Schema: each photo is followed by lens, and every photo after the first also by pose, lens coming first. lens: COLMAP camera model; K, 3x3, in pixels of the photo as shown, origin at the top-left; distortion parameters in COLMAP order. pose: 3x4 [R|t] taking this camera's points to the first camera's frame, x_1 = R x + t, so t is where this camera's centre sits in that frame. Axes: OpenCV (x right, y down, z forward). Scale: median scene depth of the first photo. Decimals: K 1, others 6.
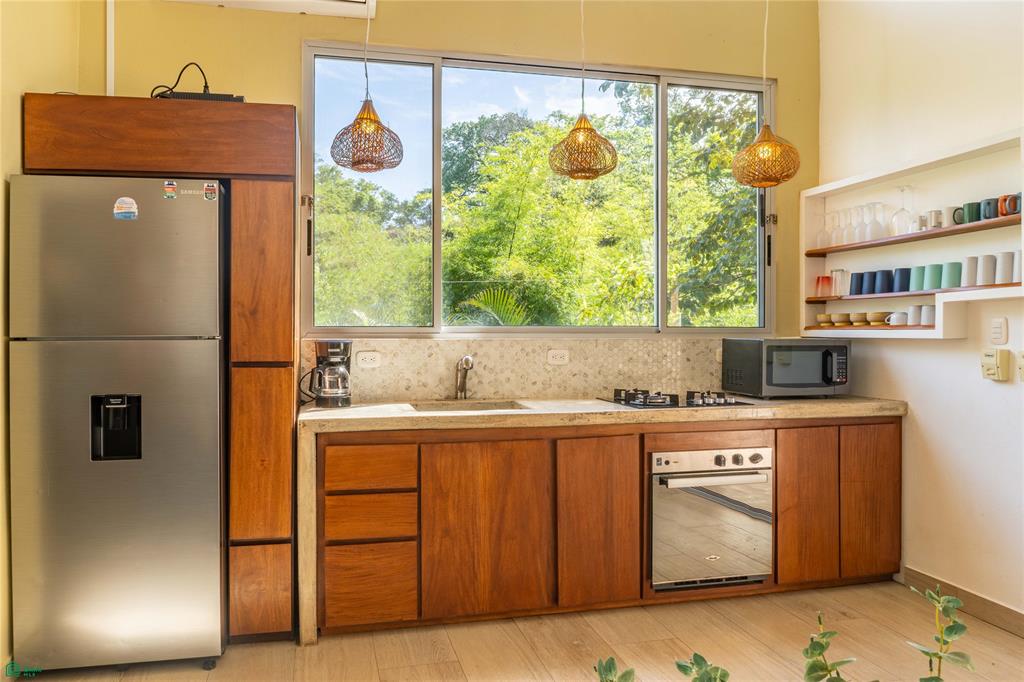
lens RADIAL K [[713.9, 0, 495.3], [0, 713.9, 324.2], [0, 0, 1]] dist [-0.015168, -0.011263]
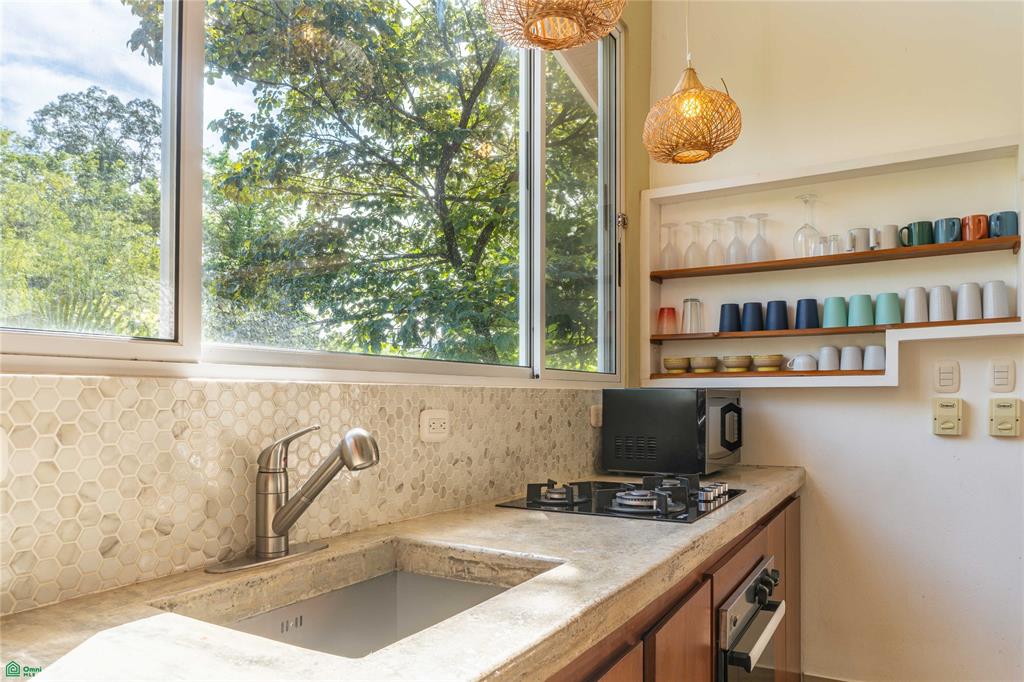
lens RADIAL K [[713.9, 0, 535.1], [0, 713.9, 395.1], [0, 0, 1]] dist [-0.015168, -0.011263]
pose [[0.694572, -0.000699, 0.719423, -0.227114], [-0.003676, 0.999983, 0.004521, 0.027531], [-0.719414, -0.005785, 0.694558, 0.725040]]
